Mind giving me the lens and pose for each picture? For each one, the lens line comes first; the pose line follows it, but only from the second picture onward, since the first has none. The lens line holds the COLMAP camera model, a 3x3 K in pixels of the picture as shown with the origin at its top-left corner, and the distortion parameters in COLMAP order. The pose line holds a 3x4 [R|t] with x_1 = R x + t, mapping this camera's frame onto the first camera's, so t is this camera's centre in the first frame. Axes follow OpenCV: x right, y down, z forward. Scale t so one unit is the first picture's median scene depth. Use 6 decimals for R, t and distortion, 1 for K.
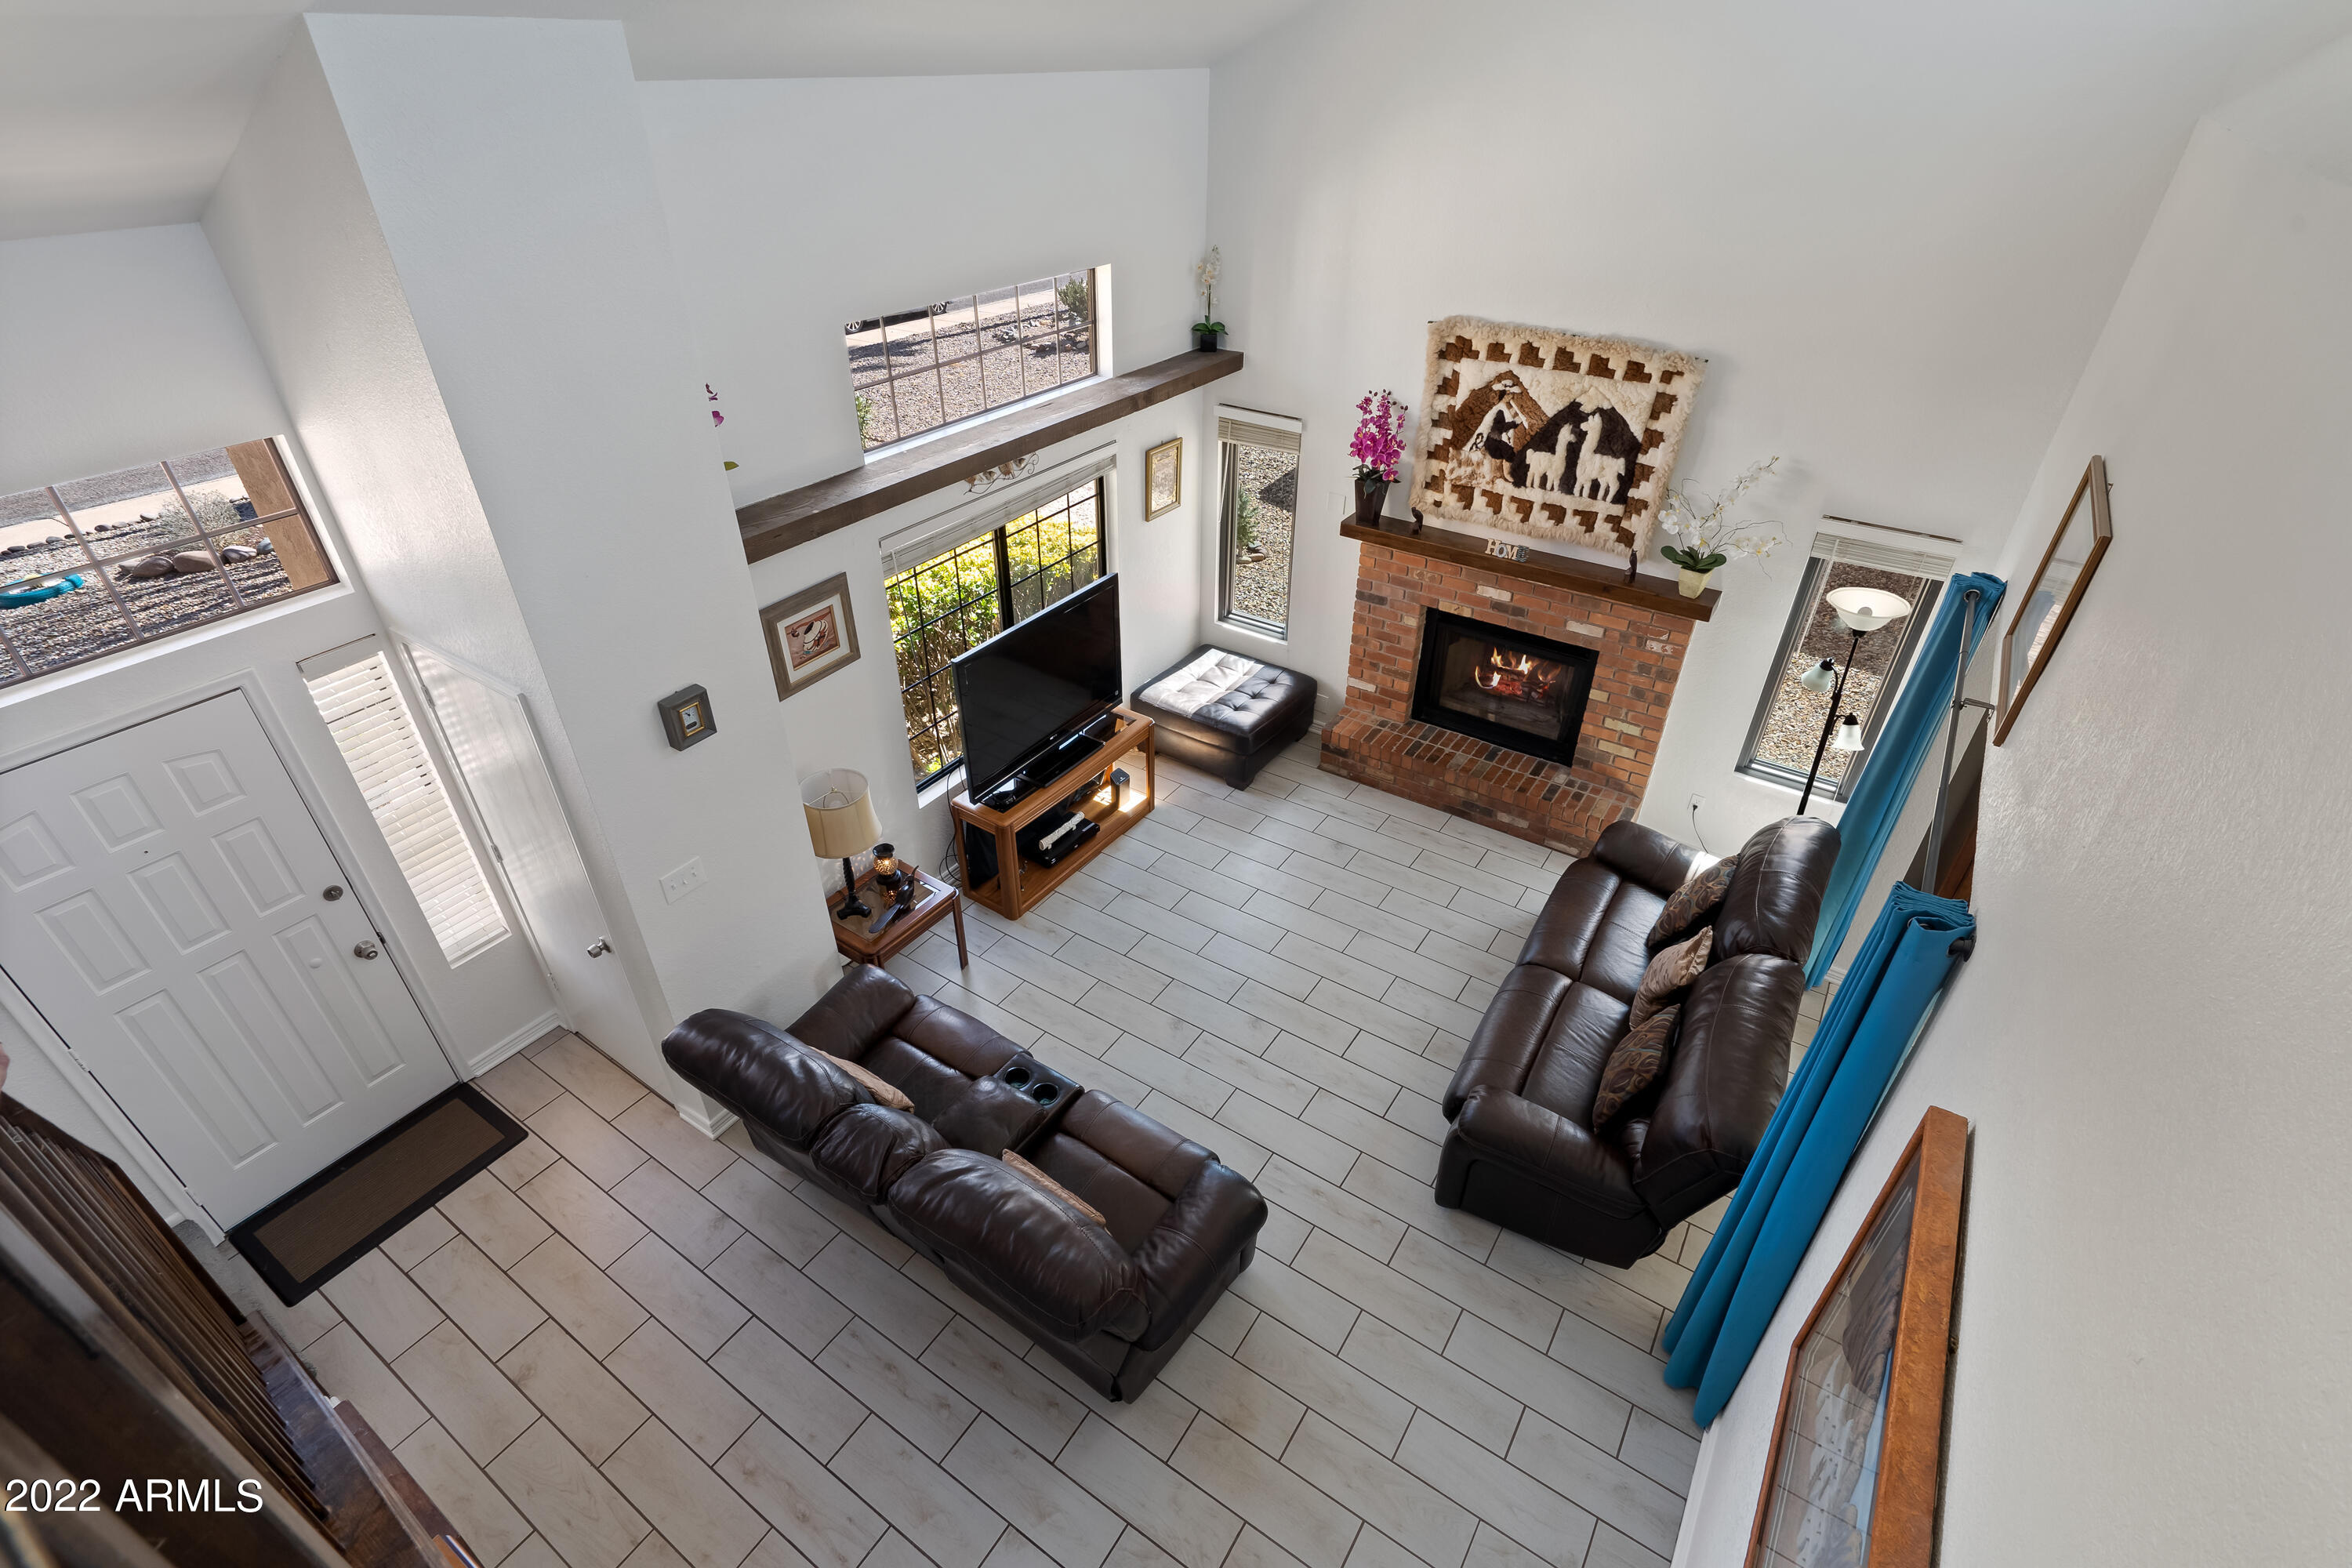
lens RADIAL K [[1099.7, 0, 1181.4], [0, 1099.7, 776.1], [0, 0, 1]] dist [-0.000091, 0.000281]
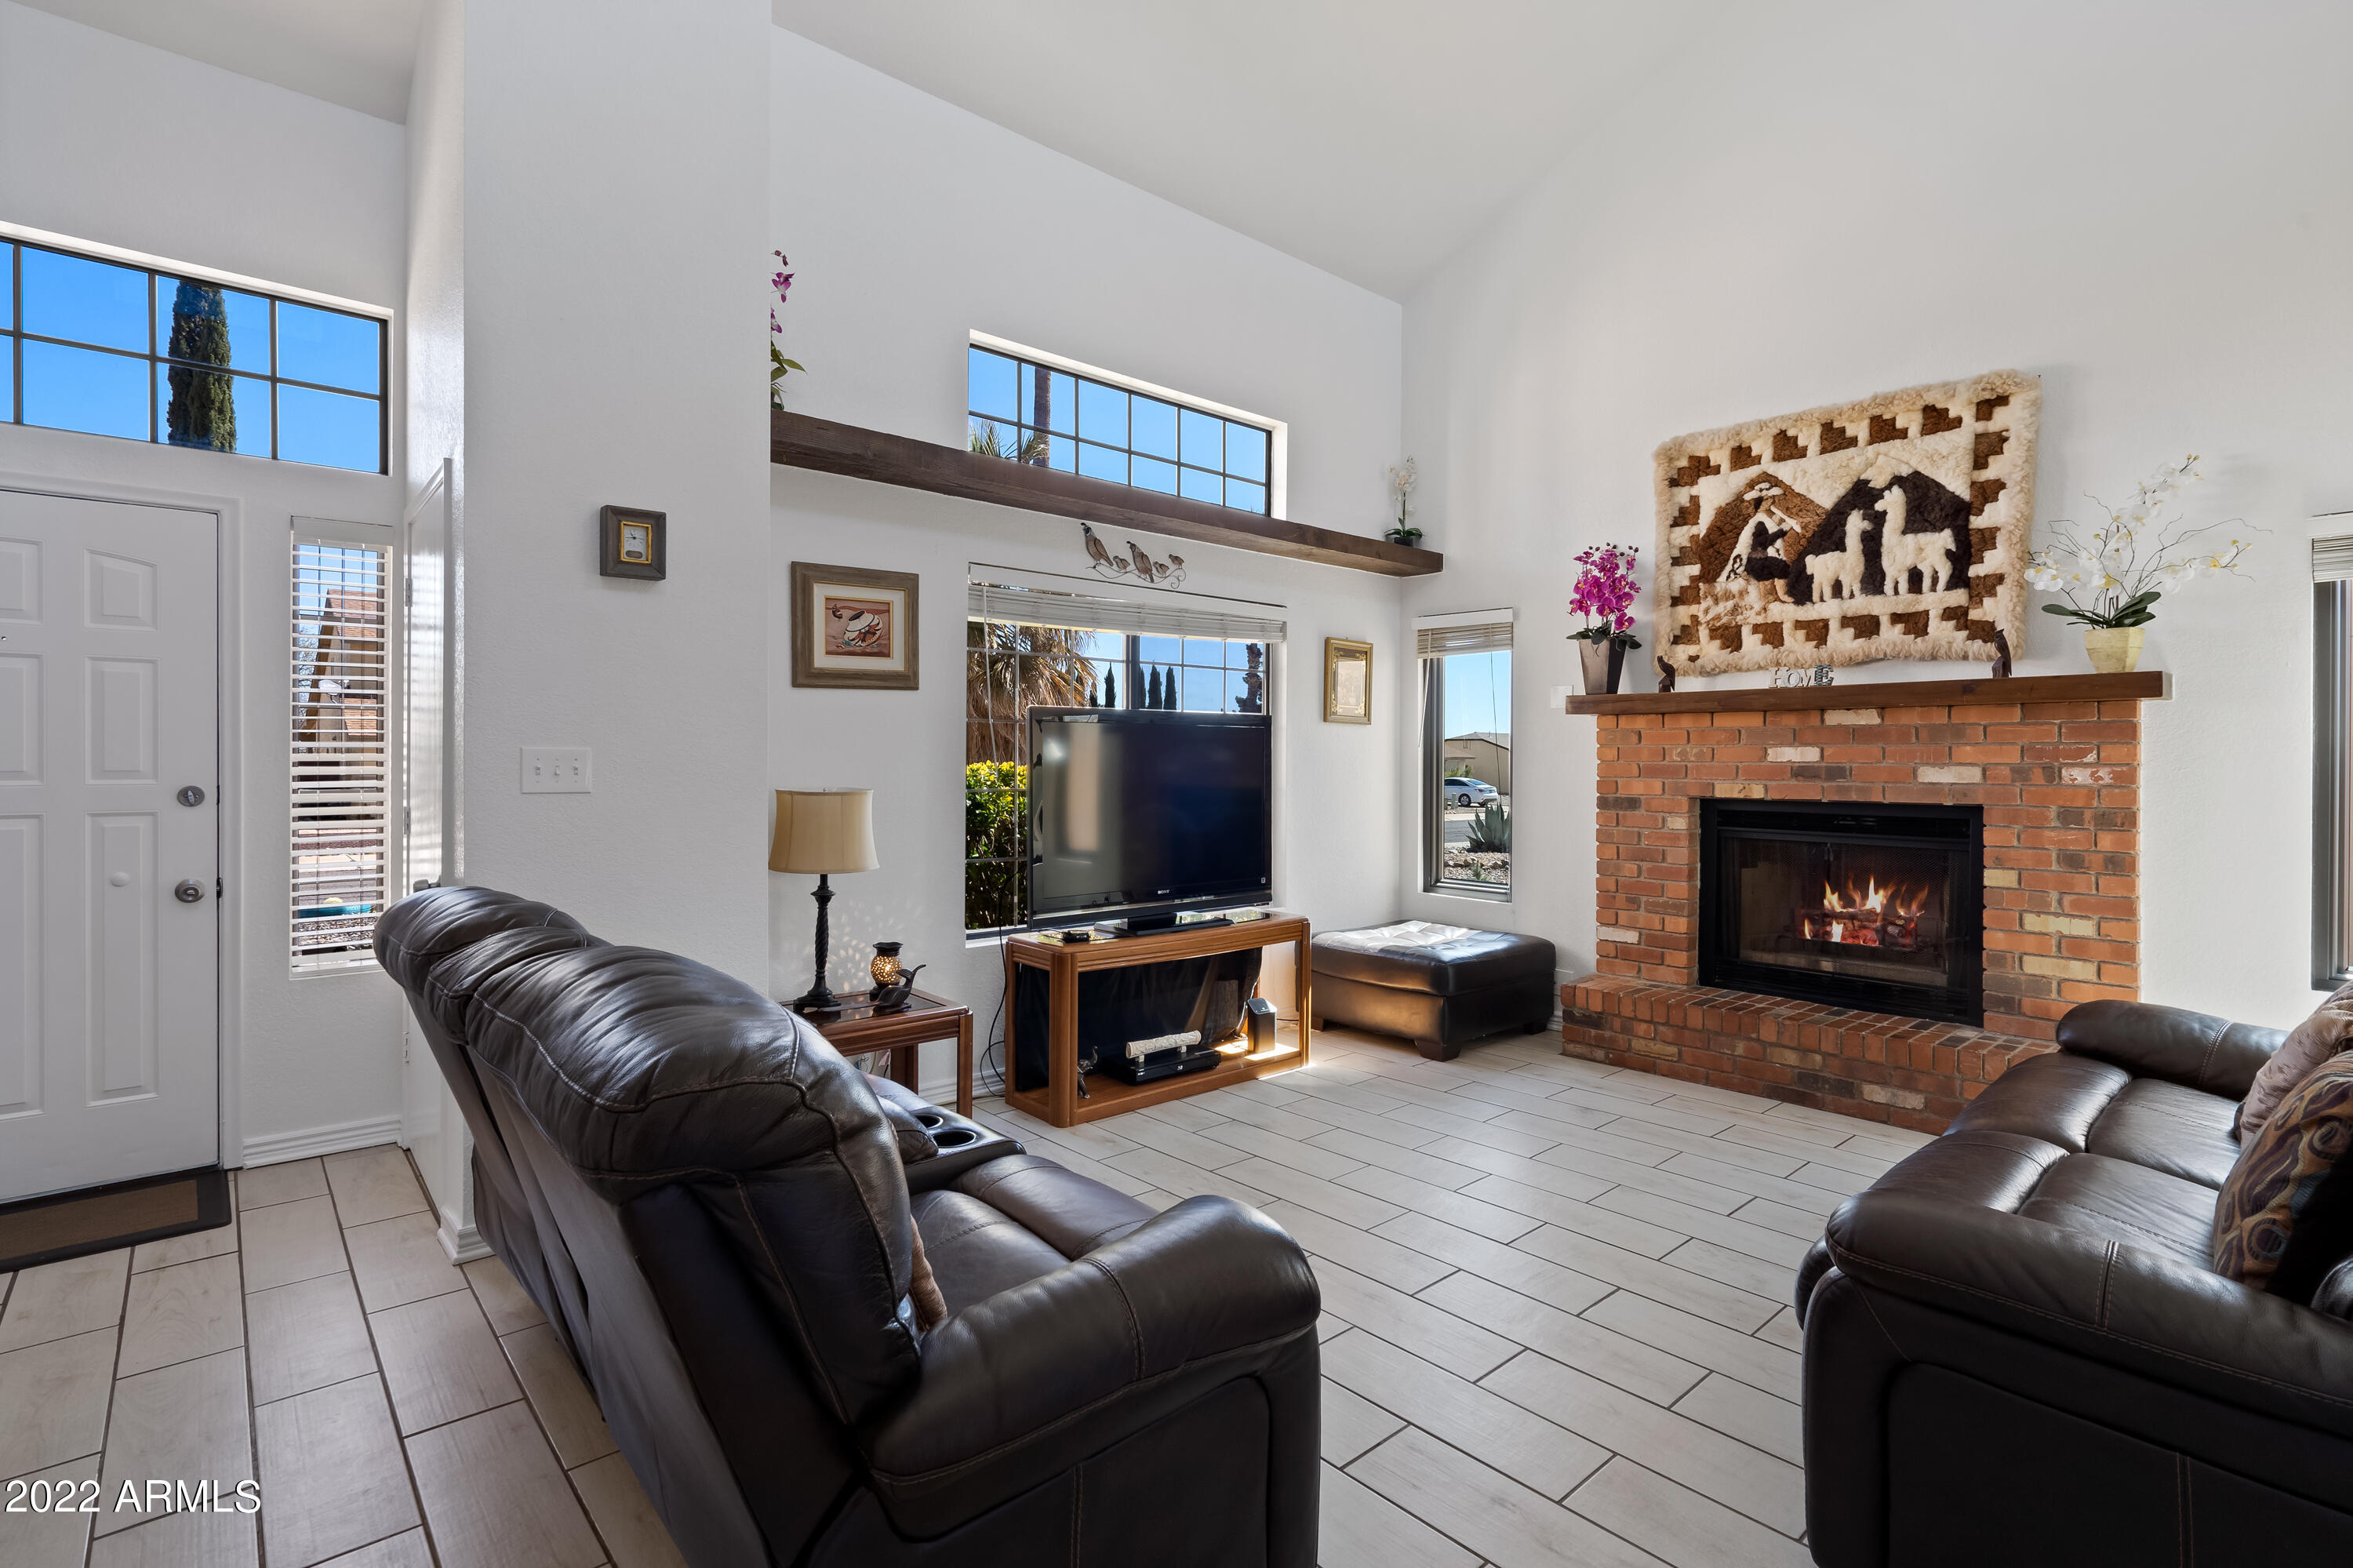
lens RADIAL K [[1100.3, 0, 1181.0], [0, 1100.3, 766.7], [0, 0, 1]] dist [-0.000091, 0.000281]
pose [[0.965599, -0.003106, -0.260016, 0.089238], [-0.144427, 0.825109, -0.546201, 0.298883], [0.216238, 0.564965, 0.796276, 0.363156]]
